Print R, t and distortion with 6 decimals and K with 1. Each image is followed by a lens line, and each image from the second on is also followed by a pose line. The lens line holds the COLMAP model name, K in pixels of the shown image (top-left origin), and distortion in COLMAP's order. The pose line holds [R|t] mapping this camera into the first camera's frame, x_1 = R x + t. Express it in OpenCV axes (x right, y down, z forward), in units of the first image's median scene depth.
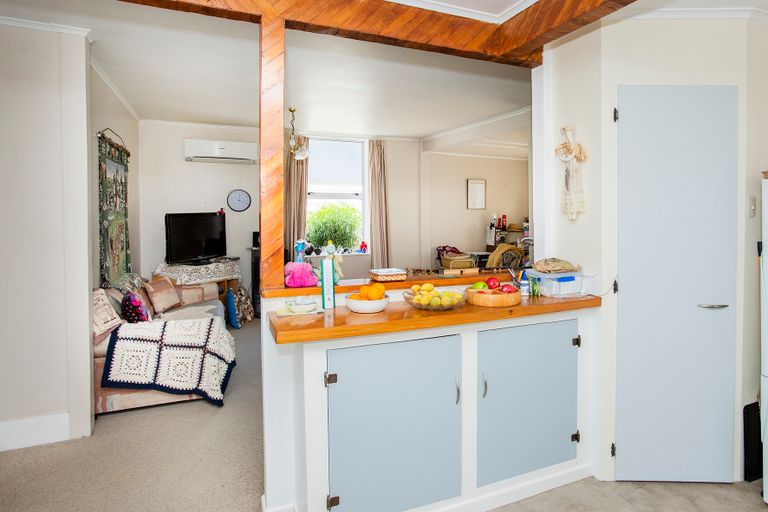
lens RADIAL K [[404.4, 0, 384.0], [0, 404.4, 256.0], [0, 0, 1]] dist [0.000914, 0.000059]
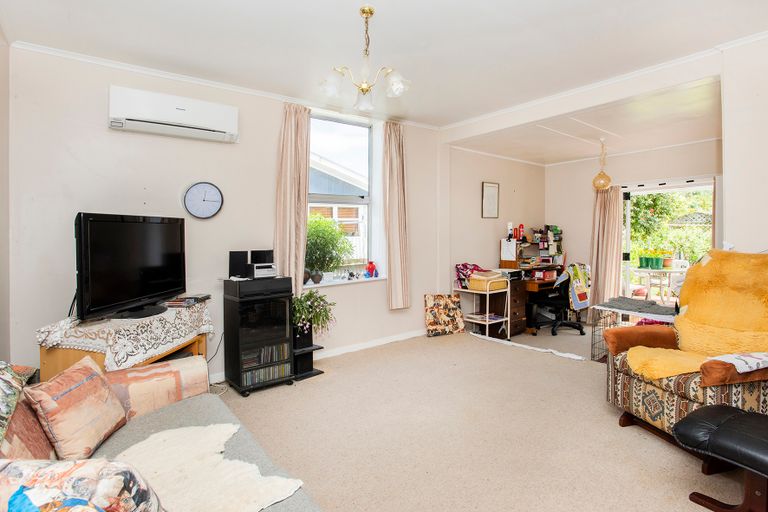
lens RADIAL K [[378.7, 0, 384.0], [0, 378.7, 256.0], [0, 0, 1]] dist [-0.013584, 0.000040]
pose [[0.969429, -0.039832, 0.242116, -0.241887], [0.053584, 0.997286, -0.050483, -0.012551], [-0.239448, 0.061913, 0.968933, 0.398678]]
